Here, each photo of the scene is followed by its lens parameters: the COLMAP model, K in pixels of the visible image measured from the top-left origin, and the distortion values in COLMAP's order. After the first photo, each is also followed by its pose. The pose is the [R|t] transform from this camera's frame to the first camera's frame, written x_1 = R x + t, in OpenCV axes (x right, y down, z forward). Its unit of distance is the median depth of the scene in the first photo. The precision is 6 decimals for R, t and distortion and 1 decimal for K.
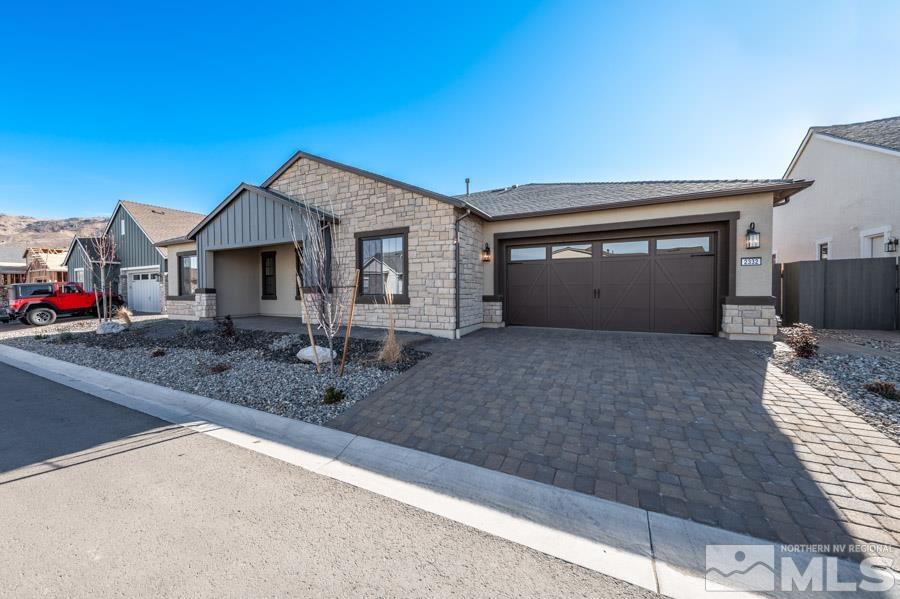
lens RADIAL K [[336.2, 0, 442.7], [0, 336.2, 299.2], [0, 0, 1]] dist [0.014664, 0.000051]
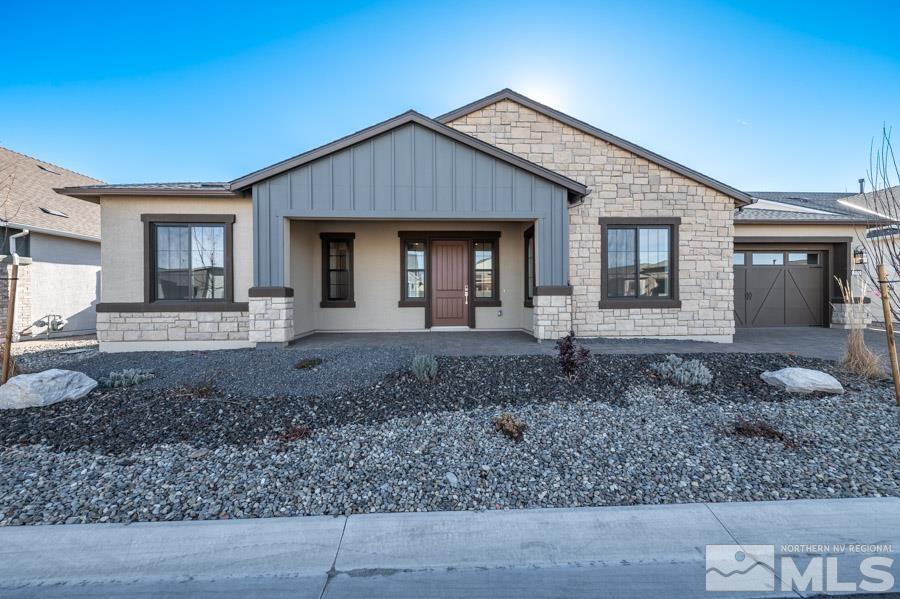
lens RADIAL K [[310.6, 0, 454.8], [0, 310.6, 301.1], [0, 0, 1]] dist [0.005803, -0.001384]
pose [[0.859621, -0.006418, 0.510891, -0.947818], [0.014197, 0.999835, -0.011326, -0.001555], [-0.510735, 0.016989, 0.859571, 0.581220]]
